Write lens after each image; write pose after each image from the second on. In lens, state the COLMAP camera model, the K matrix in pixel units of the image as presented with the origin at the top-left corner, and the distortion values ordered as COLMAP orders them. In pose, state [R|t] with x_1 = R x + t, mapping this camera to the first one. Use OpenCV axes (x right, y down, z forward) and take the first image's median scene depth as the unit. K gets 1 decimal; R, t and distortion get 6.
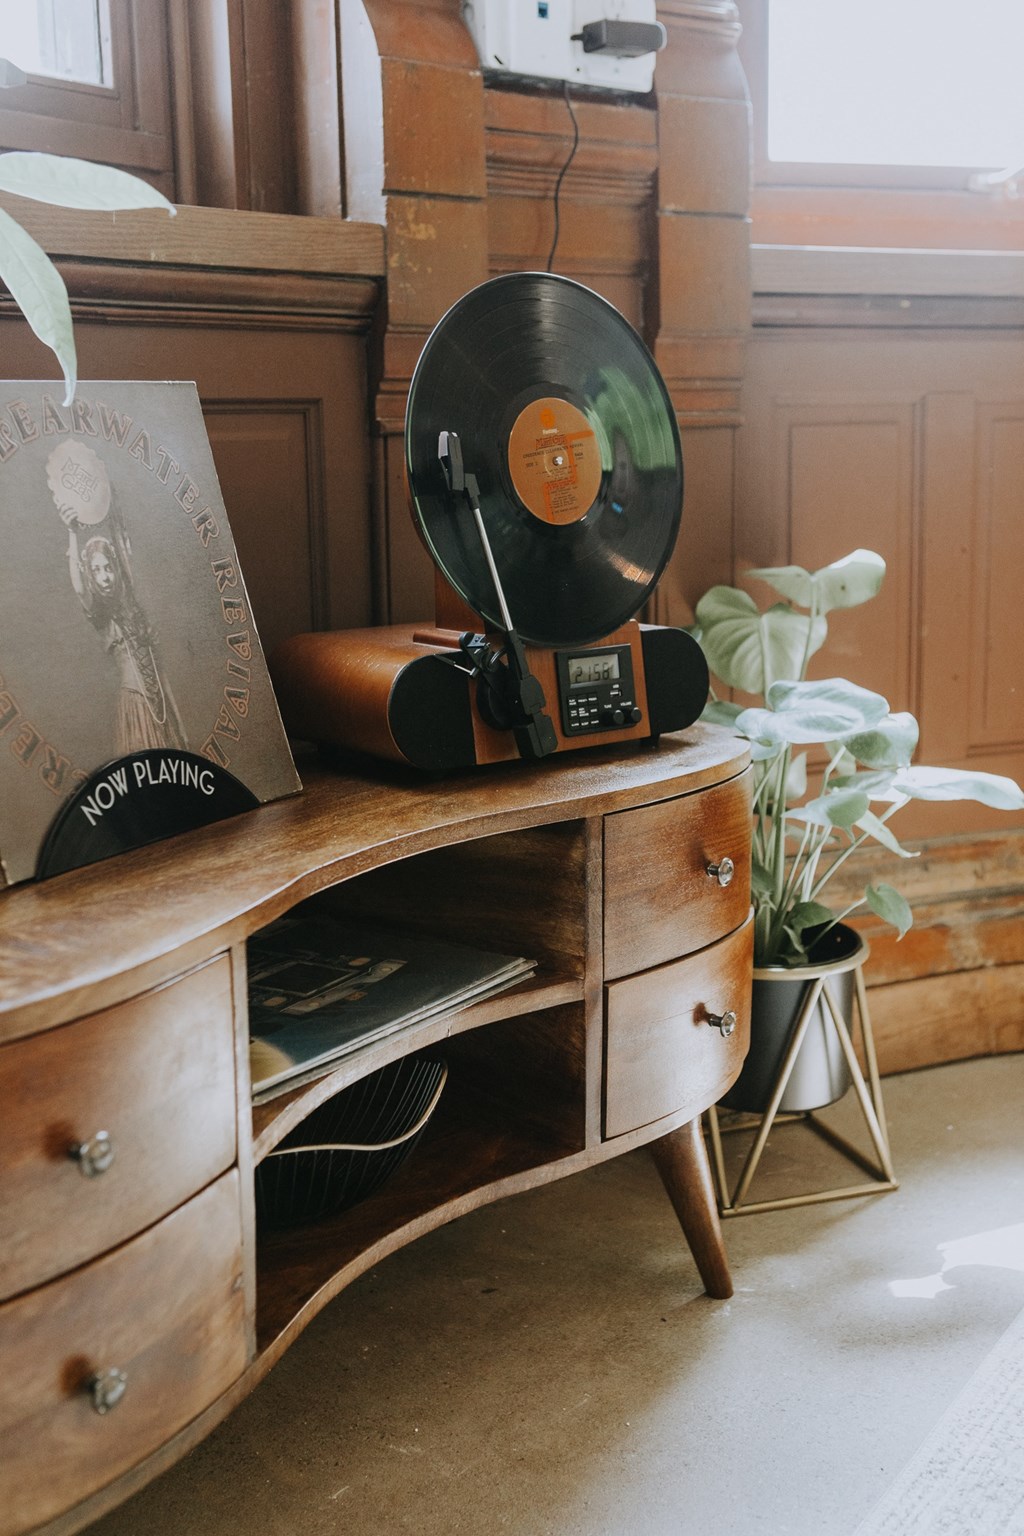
lens RADIAL K [[1828.1, 0, 512.0], [0, 1828.1, 768.0], [0, 0, 1]] dist [-0.025935, -0.019695]
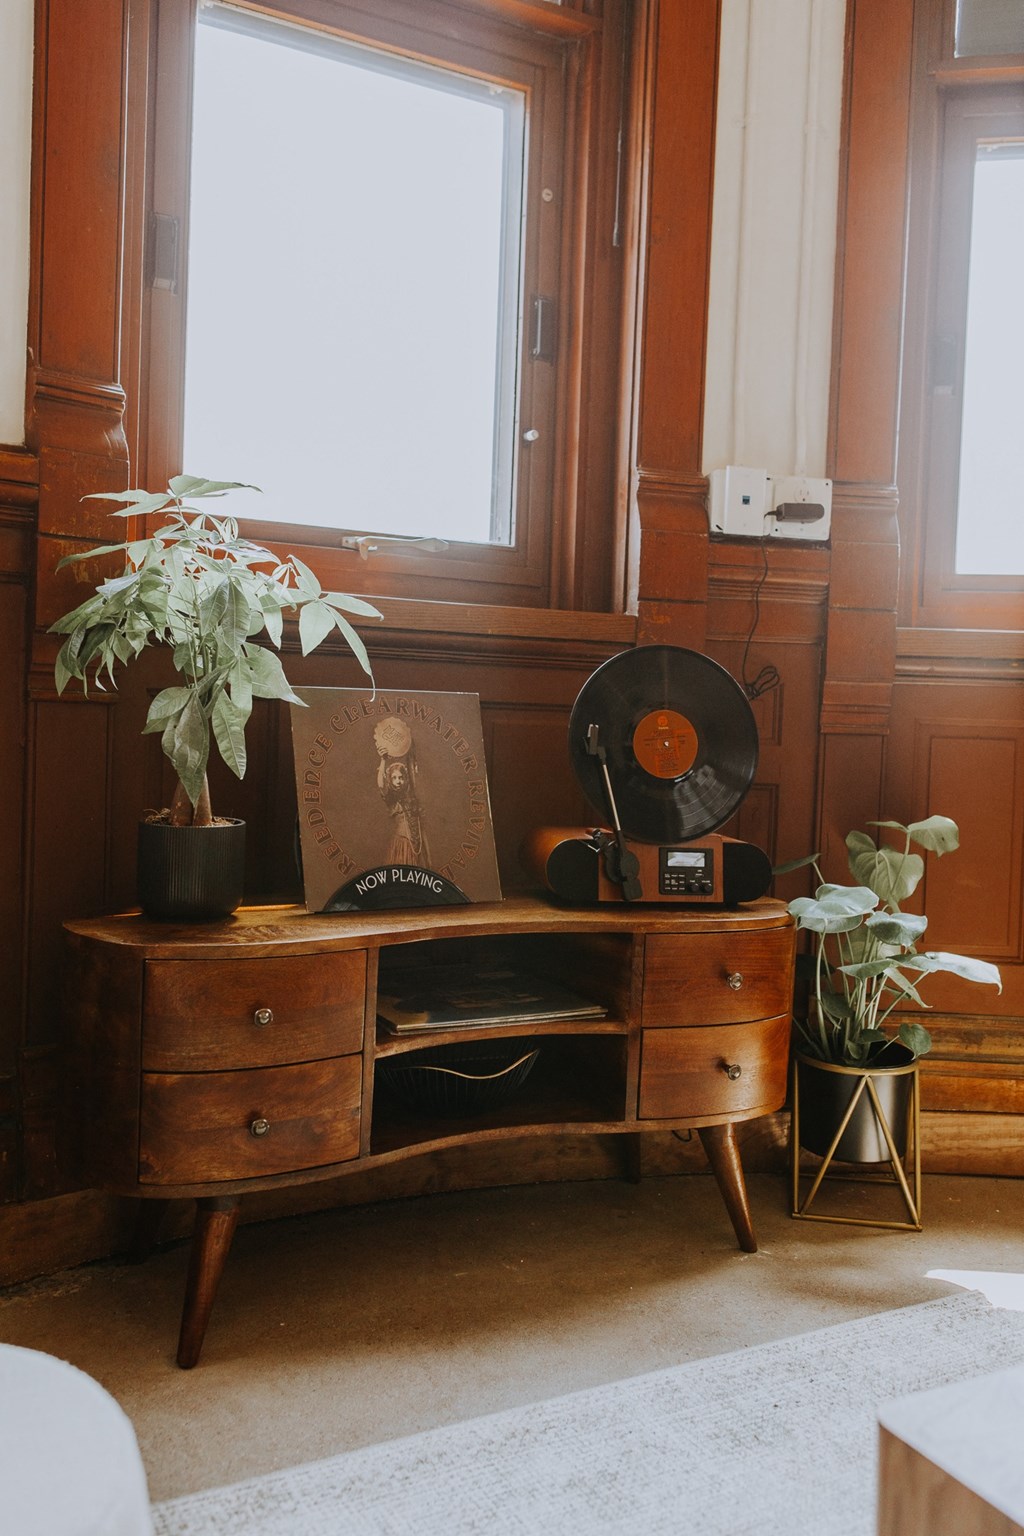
lens RADIAL K [[1319.5, 0, 512.0], [0, 1319.5, 768.0], [0, 0, 1]] dist [0.005869, 0.003842]
pose [[0.880460, 0.068067, -0.469209, 0.580622], [-0.138414, 0.983431, -0.117066, 0.038571], [0.453466, 0.168017, 0.875294, -0.268132]]
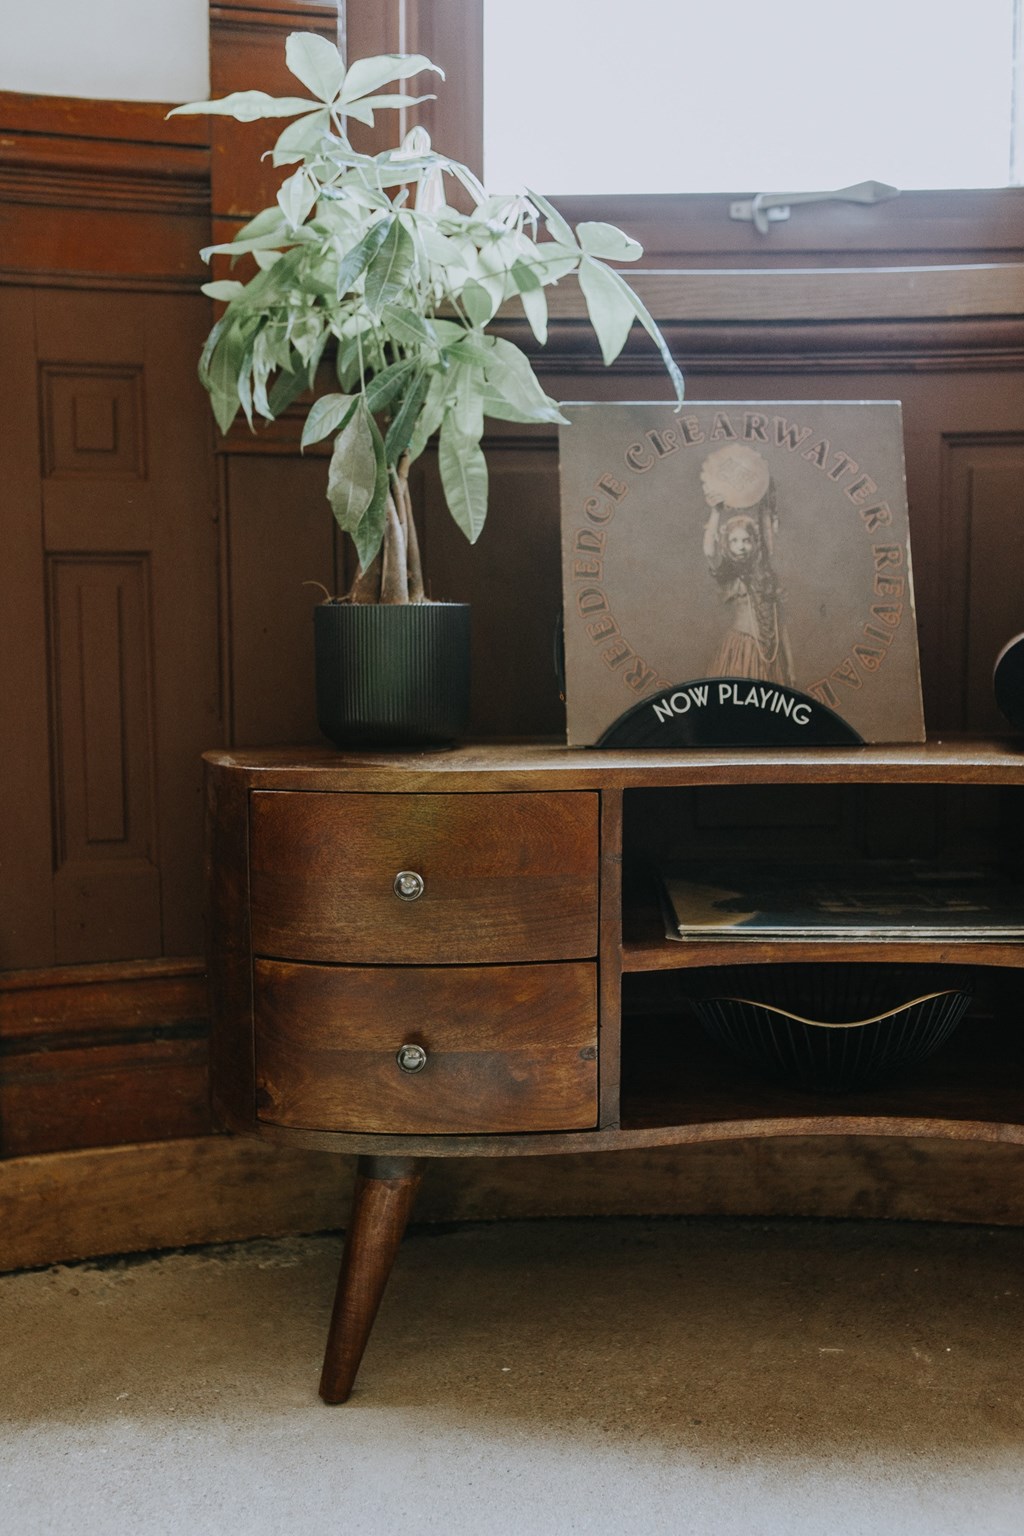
lens RADIAL K [[1502.4, 0, 514.6], [0, 1502.4, 775.2], [0, 0, 1]] dist [0.009535, -0.015105]
pose [[0.514223, 0.087719, -0.853159, 0.599339], [-0.164500, 0.986374, 0.002267, 0.077719], [0.841733, 0.139179, 0.521646, 0.307178]]
